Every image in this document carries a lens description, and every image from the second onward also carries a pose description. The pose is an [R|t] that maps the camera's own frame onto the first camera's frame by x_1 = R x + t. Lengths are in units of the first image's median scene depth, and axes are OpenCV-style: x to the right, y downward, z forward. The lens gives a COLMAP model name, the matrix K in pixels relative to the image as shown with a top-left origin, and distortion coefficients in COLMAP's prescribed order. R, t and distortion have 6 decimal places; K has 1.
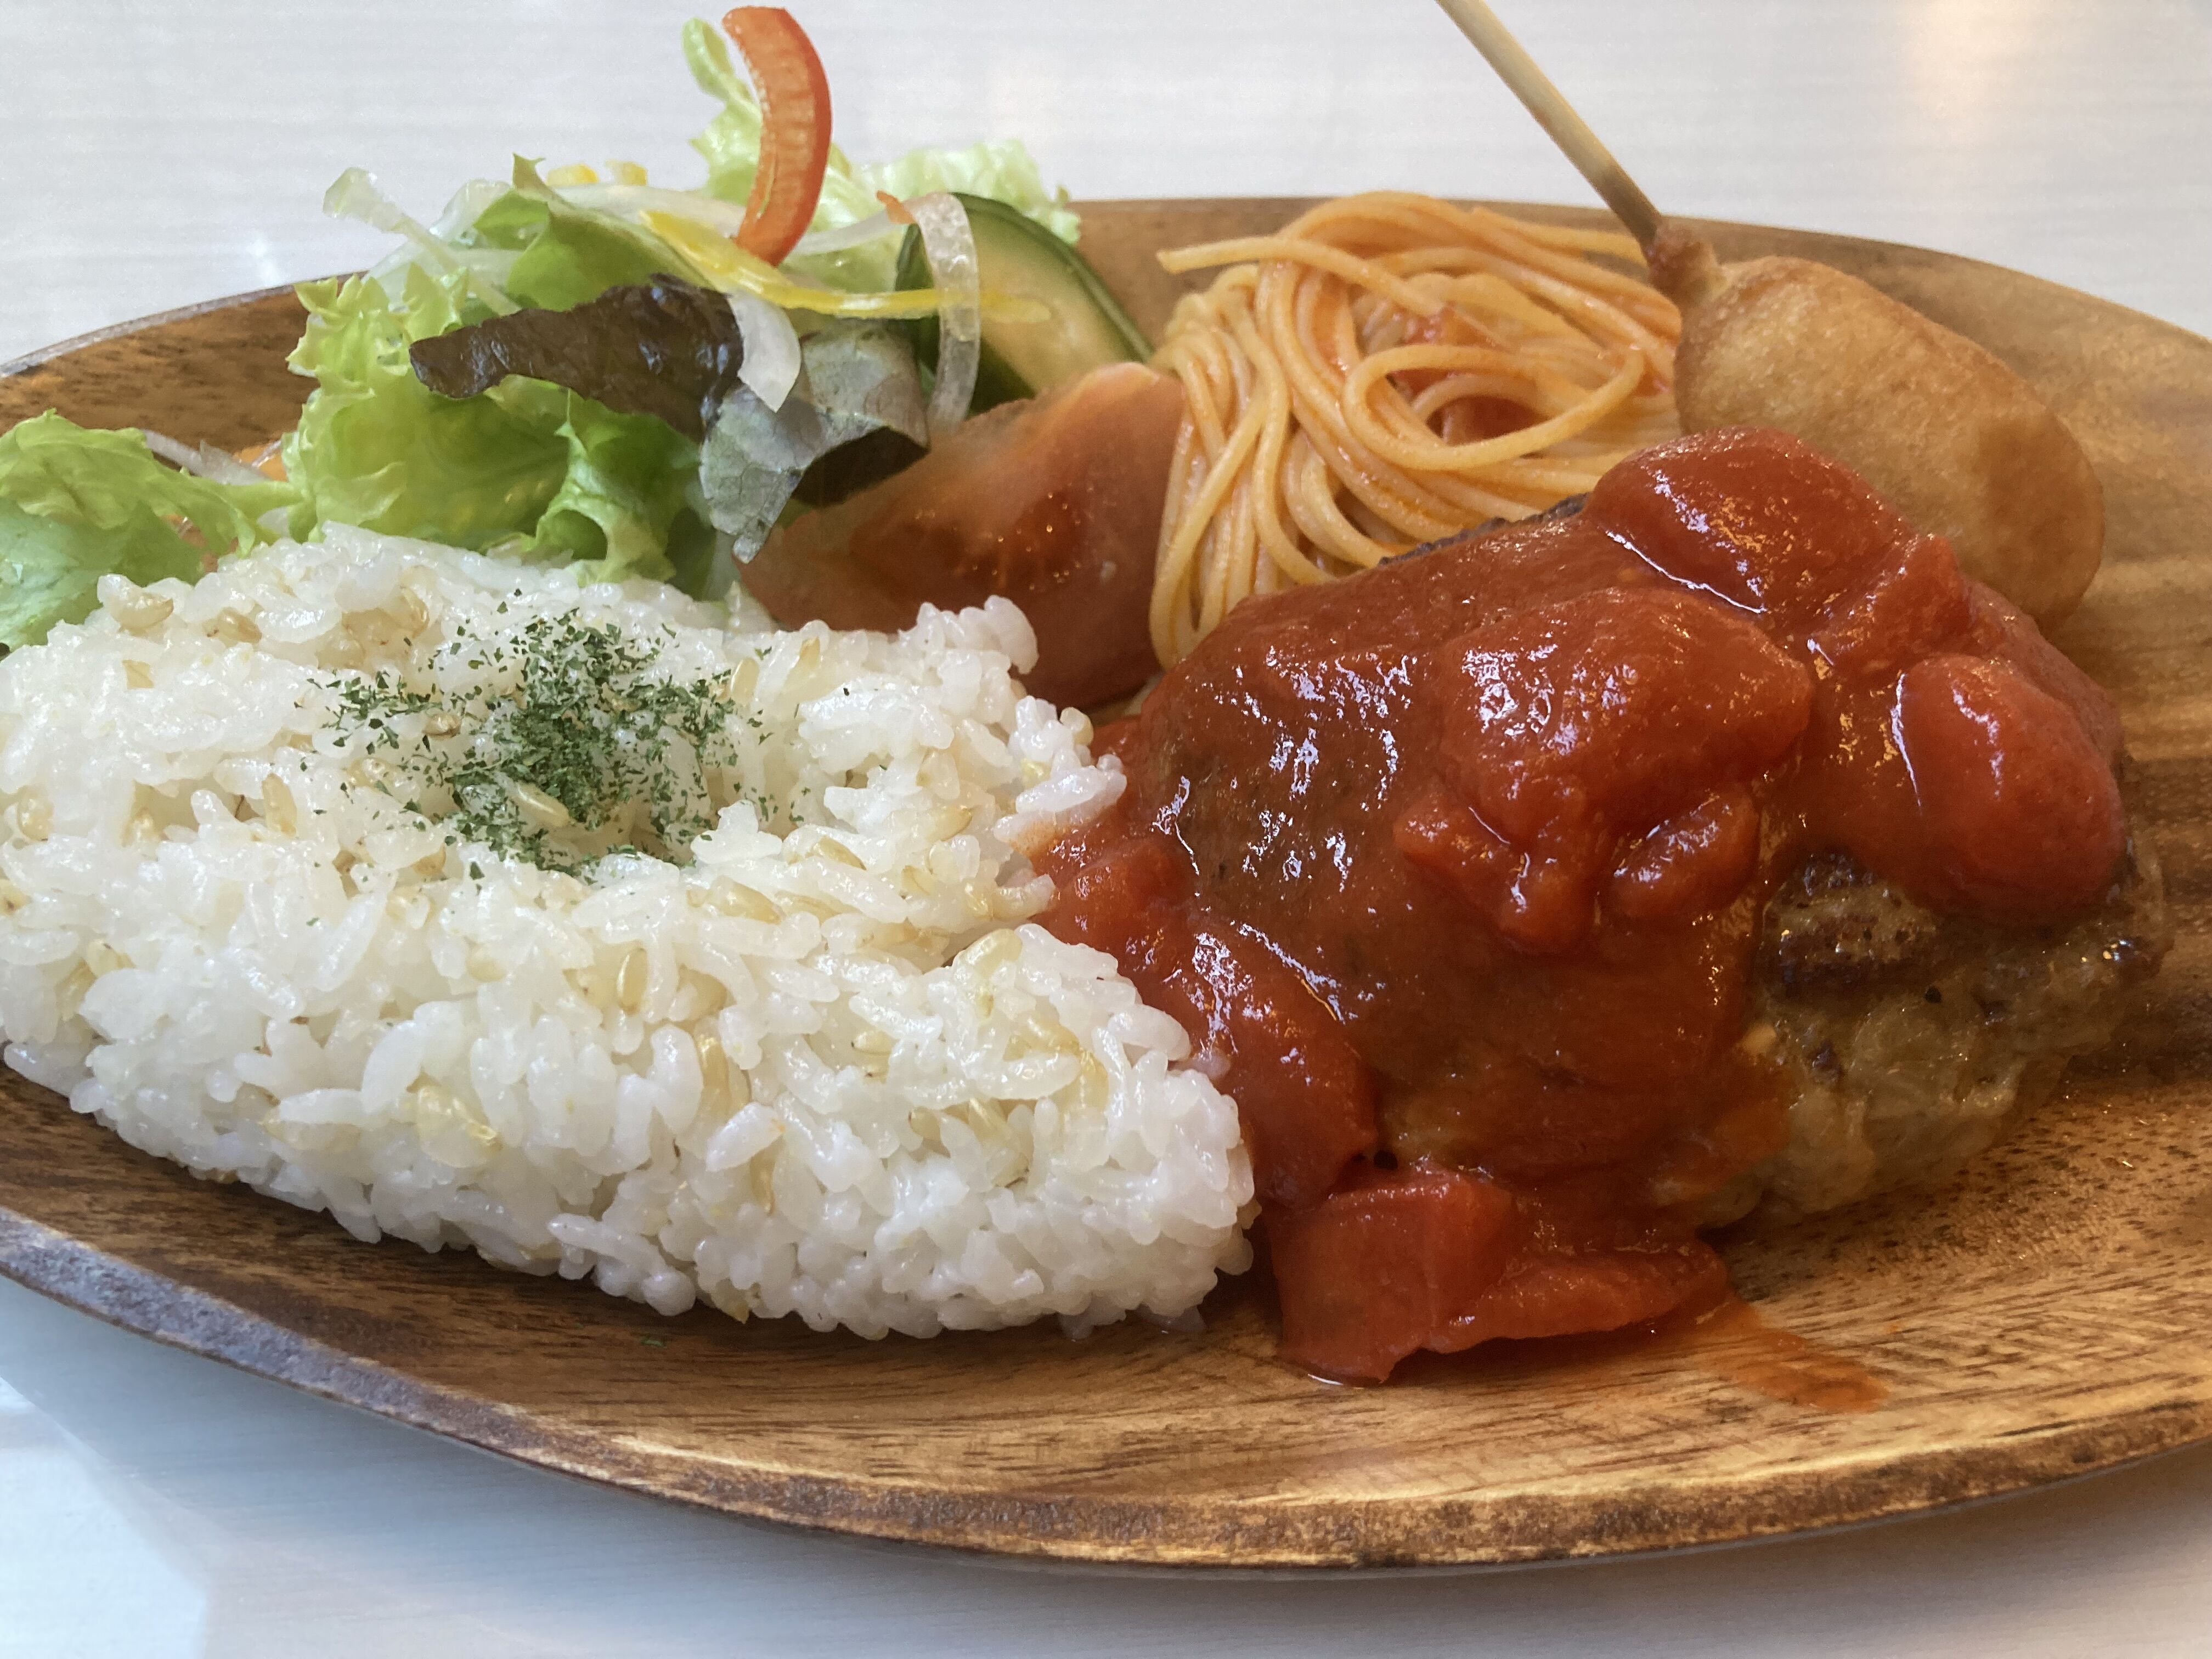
lens RADIAL K [[1852.7, 0, 1057.5], [0, 1852.7, 868.1], [0, 0, 1]] dist [-0.035278, 0.025659]
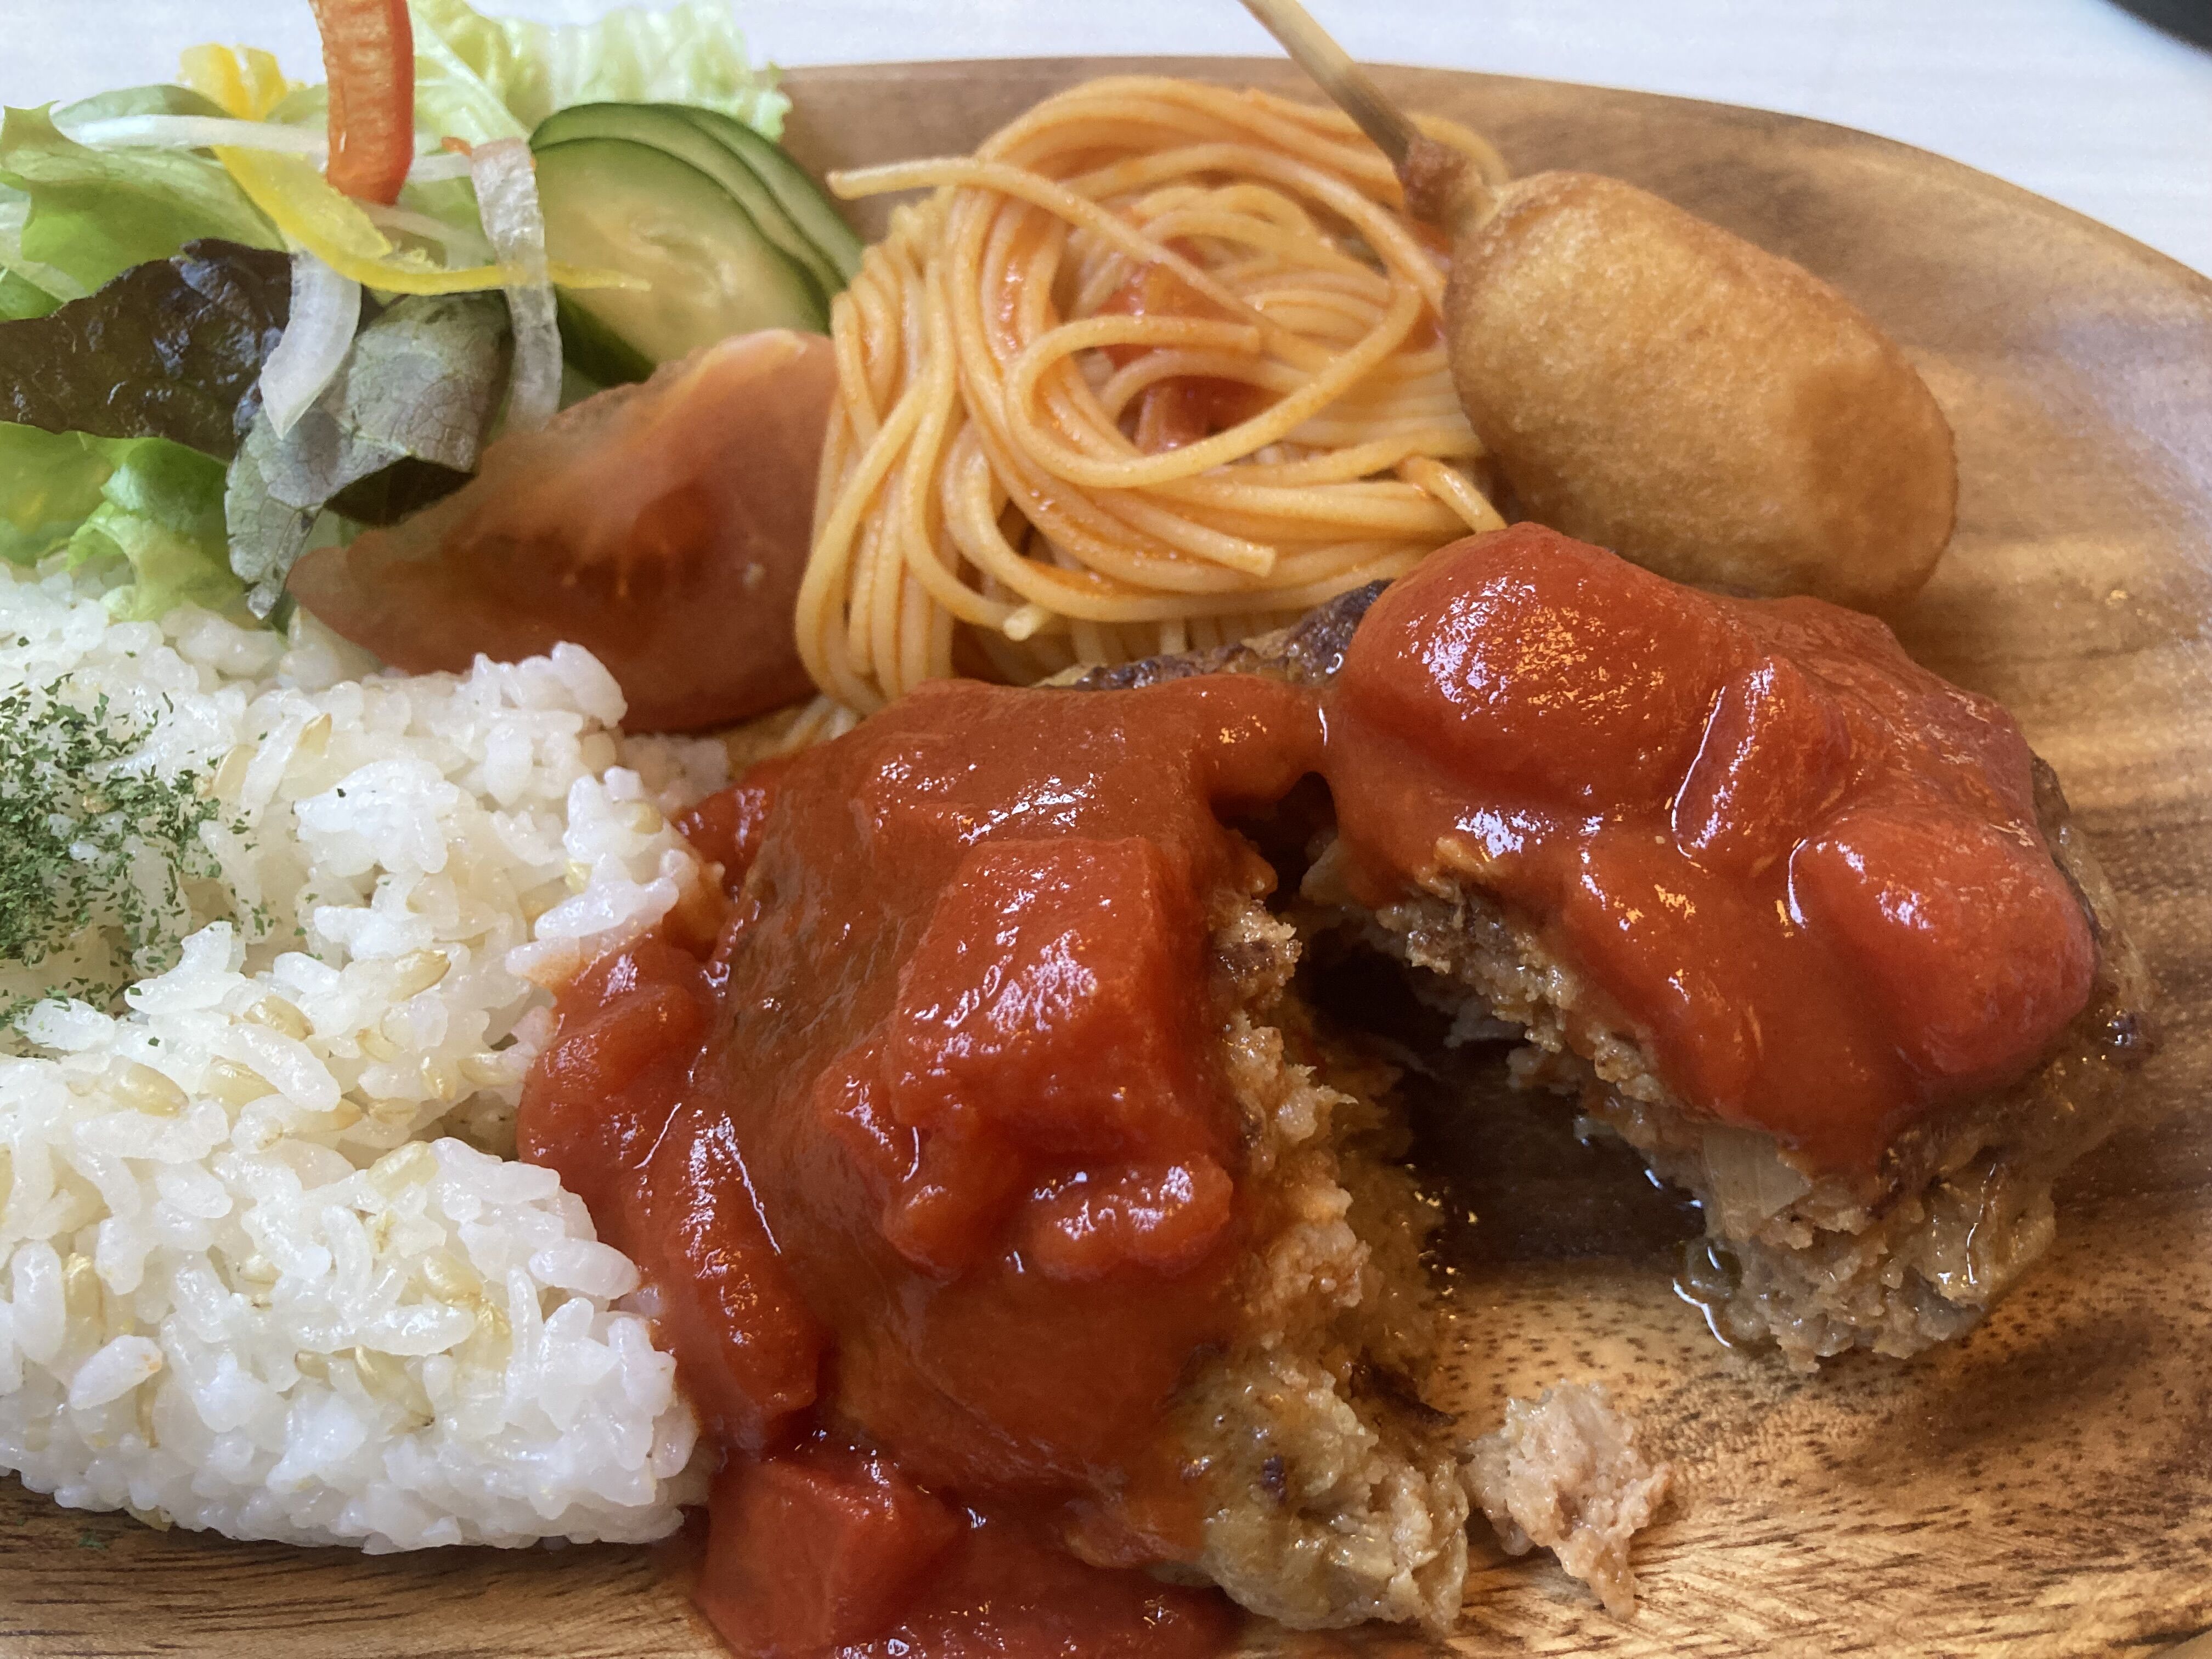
lens RADIAL K [[1852.7, 0, 1100.1], [0, 1852.7, 817.8], [0, 0, 1]] dist [-0.035278, 0.025659]
pose [[0.997435, 0.013683, -0.070264, 0.324199], [-0.002909, 0.988498, 0.151206, -0.230142], [0.071525, -0.150614, 0.986002, 0.183049]]
